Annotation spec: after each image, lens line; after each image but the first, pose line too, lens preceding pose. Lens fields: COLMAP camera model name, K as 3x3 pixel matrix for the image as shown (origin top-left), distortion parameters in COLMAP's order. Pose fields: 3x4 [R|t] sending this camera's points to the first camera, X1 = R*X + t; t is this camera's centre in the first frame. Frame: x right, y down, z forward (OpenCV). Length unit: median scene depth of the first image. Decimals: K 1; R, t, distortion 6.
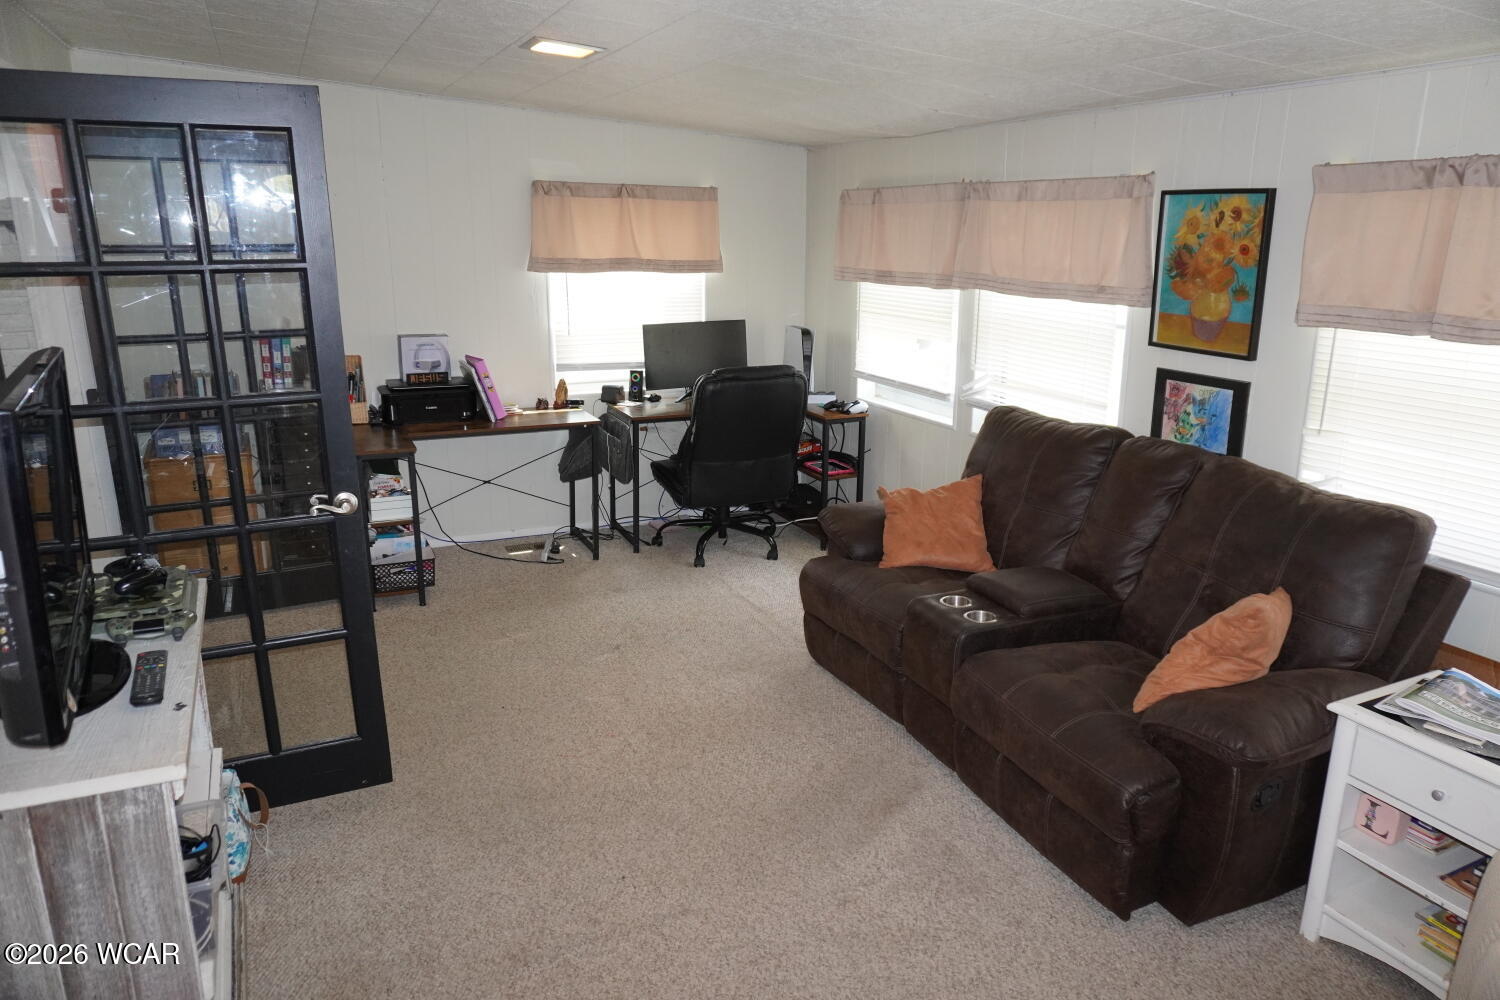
lens RADIAL K [[1001.0, 0, 748.2], [0, 1001.0, 504.7], [0, 0, 1]] dist [-0.039017, 0.023515]
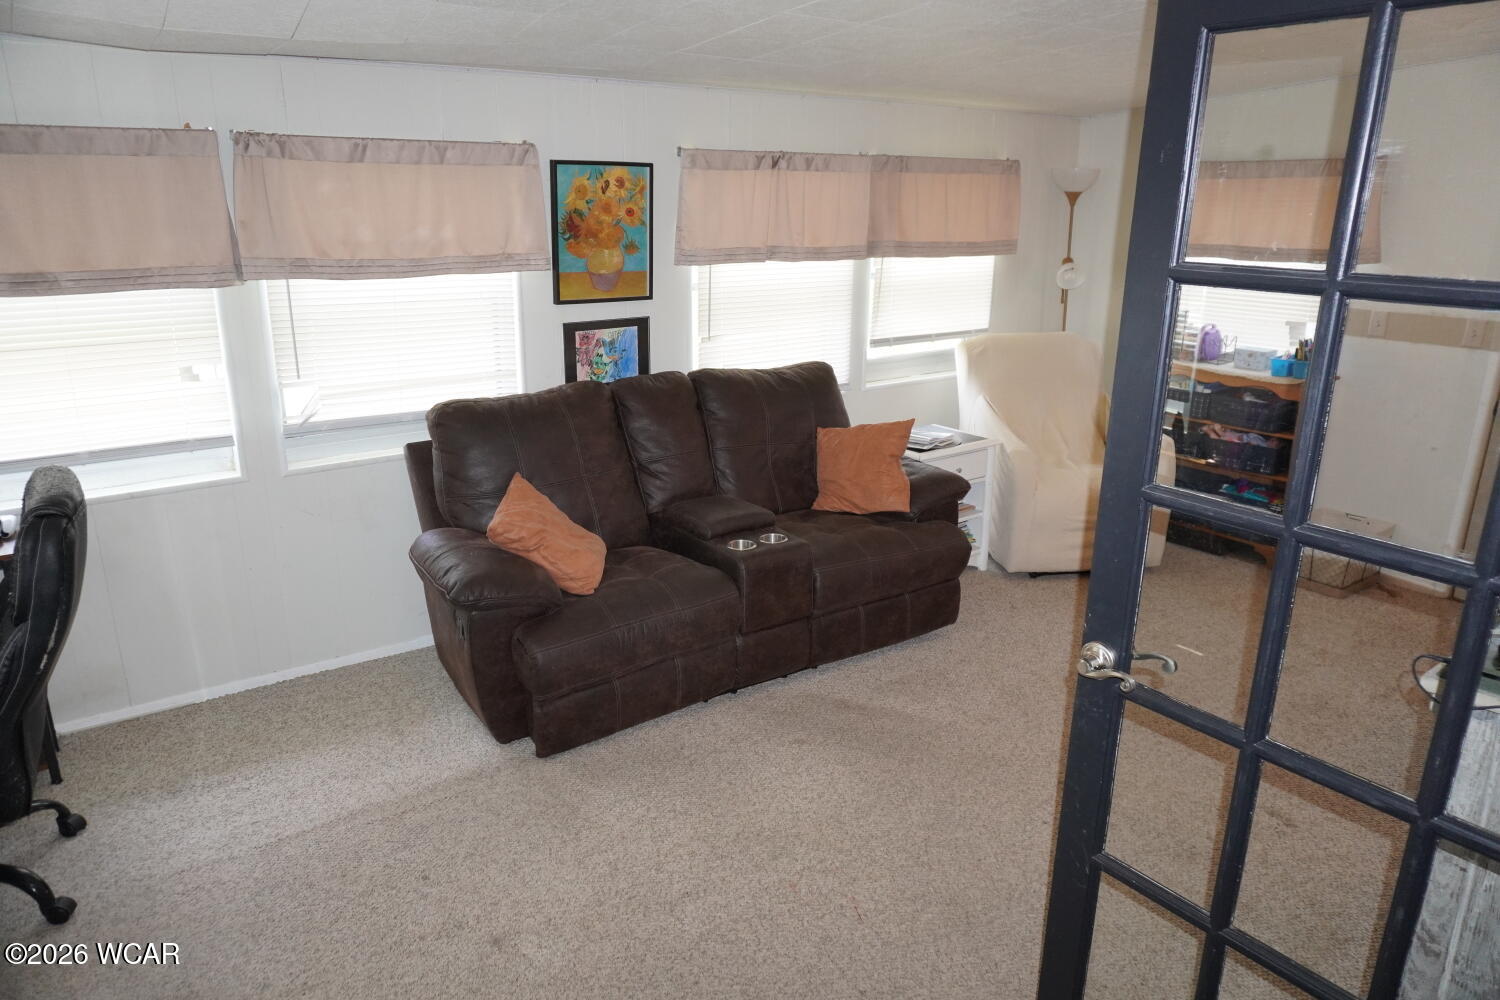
lens RADIAL K [[1001.0, 0, 748.2], [0, 1001.0, 504.7], [0, 0, 1]] dist [-0.039017, 0.023515]
pose [[-0.193604, -0.294954, 0.935692, -0.686302], [0.257006, 0.905183, 0.338514, -0.266128], [-0.946819, 0.306016, -0.099441, 0.940476]]
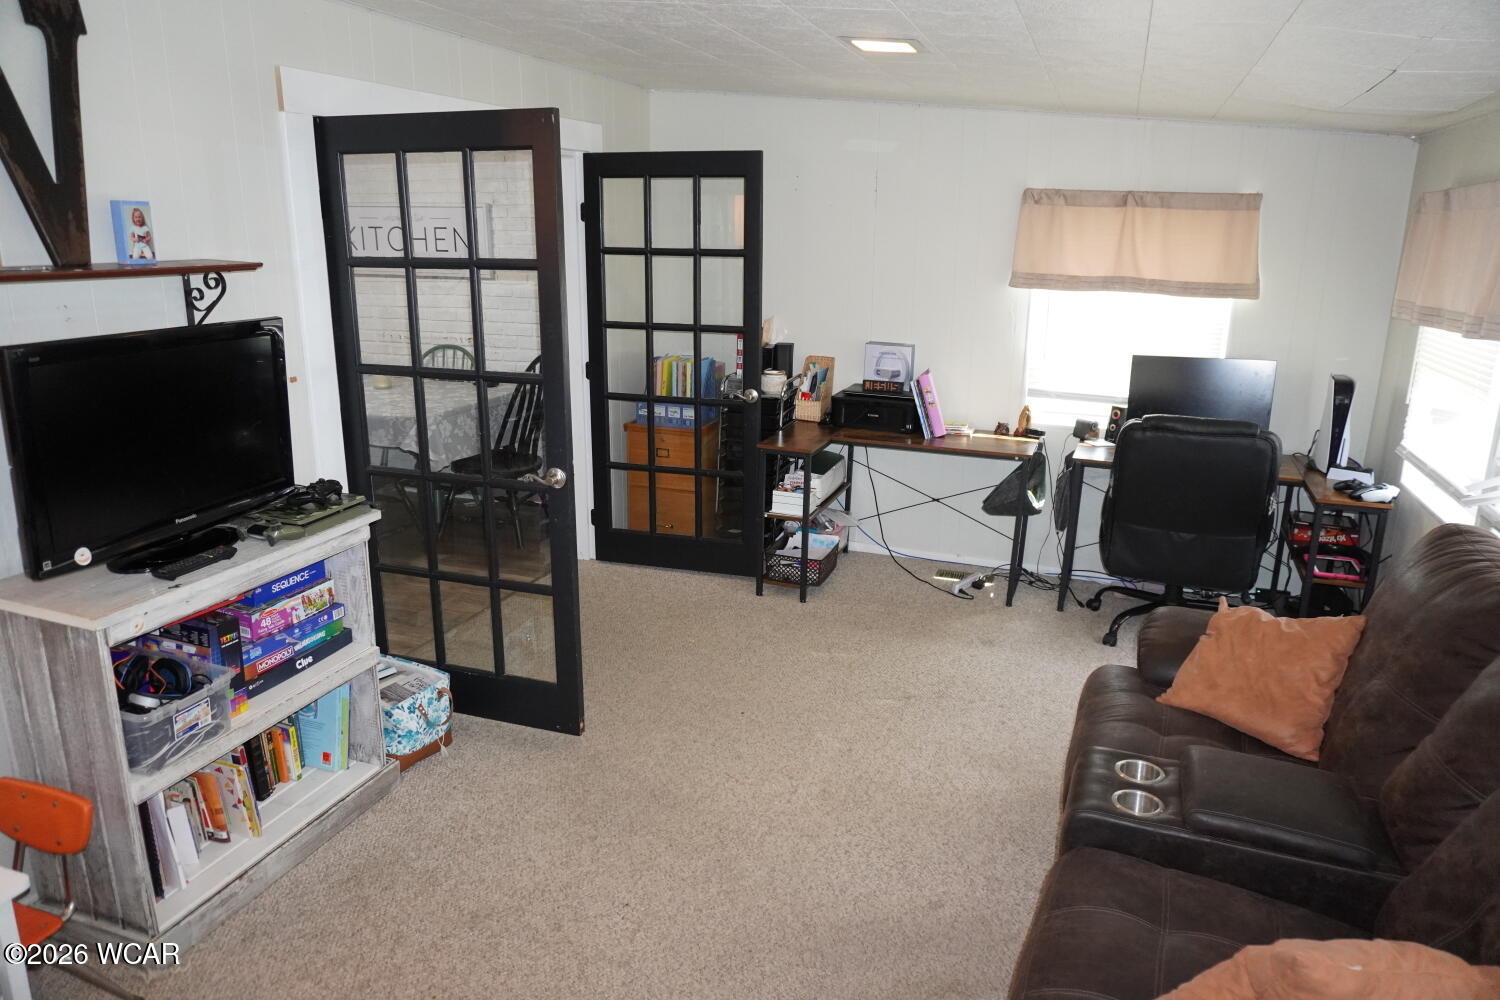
lens RADIAL K [[1001.0, 0, 748.2], [0, 1001.0, 504.7], [0, 0, 1]] dist [-0.039017, 0.023515]
pose [[0.706837, 0.189703, -0.681465, 0.300035], [-0.198790, 0.977817, 0.066008, -0.051067], [0.678870, 0.088811, 0.728868, 0.187715]]
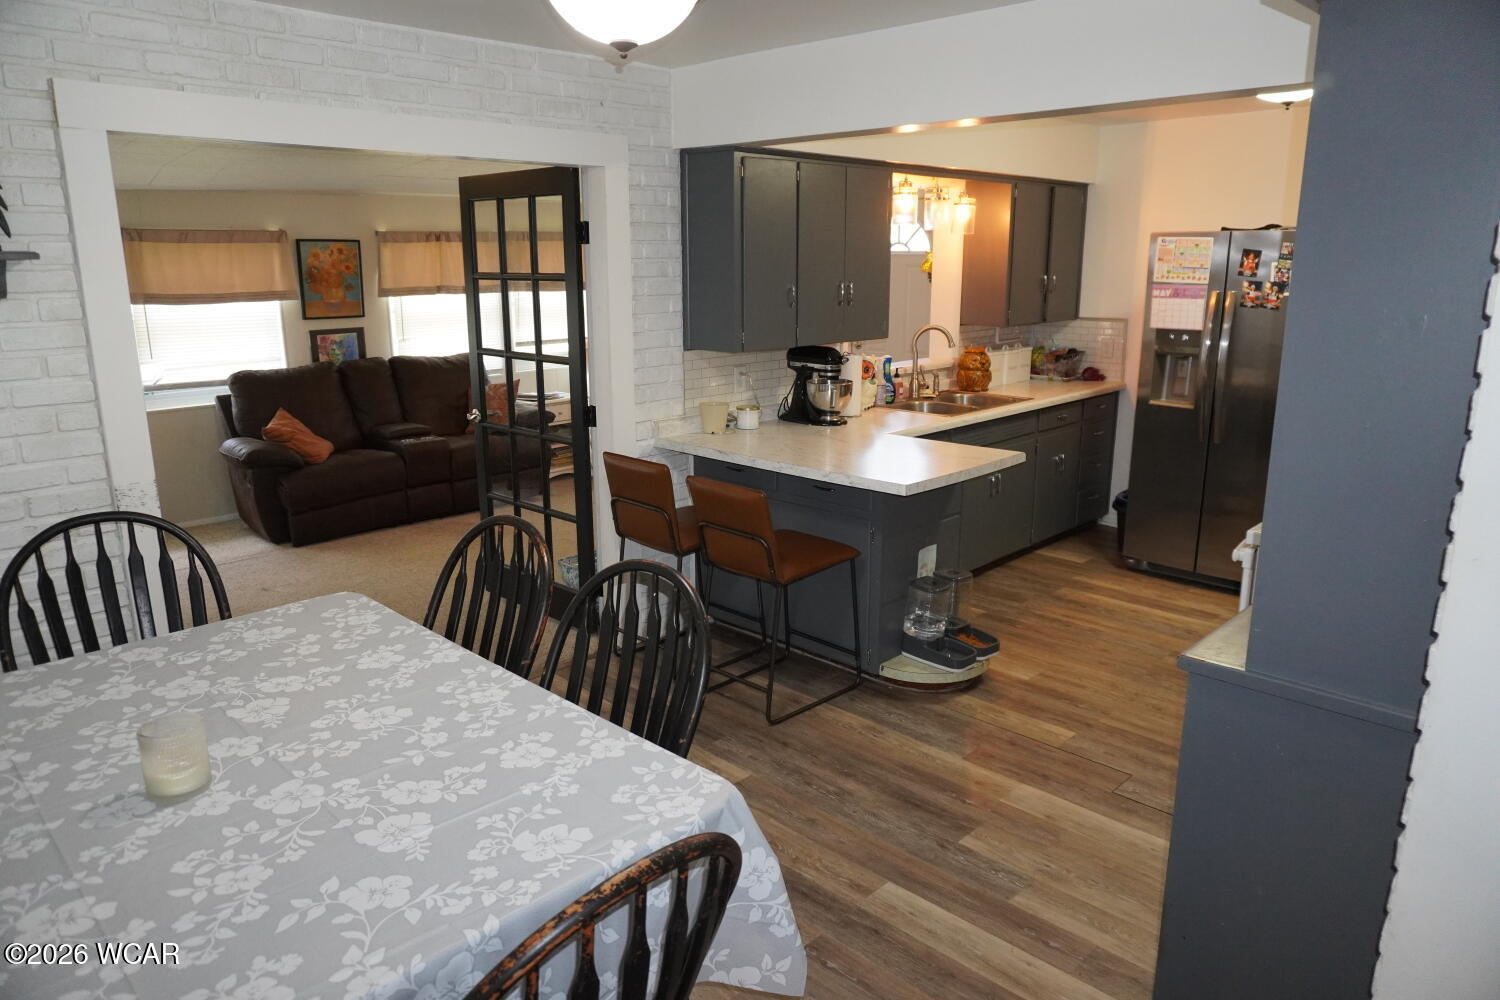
lens RADIAL K [[1001.0, 0, 748.2], [0, 1001.0, 504.7], [0, 0, 1]] dist [-0.039017, 0.023515]
pose [[-0.356924, -0.233531, 0.904472, -1.631368], [0.251110, 0.908621, 0.333695, -0.249334], [-0.899750, 0.346225, -0.265667, 0.831332]]
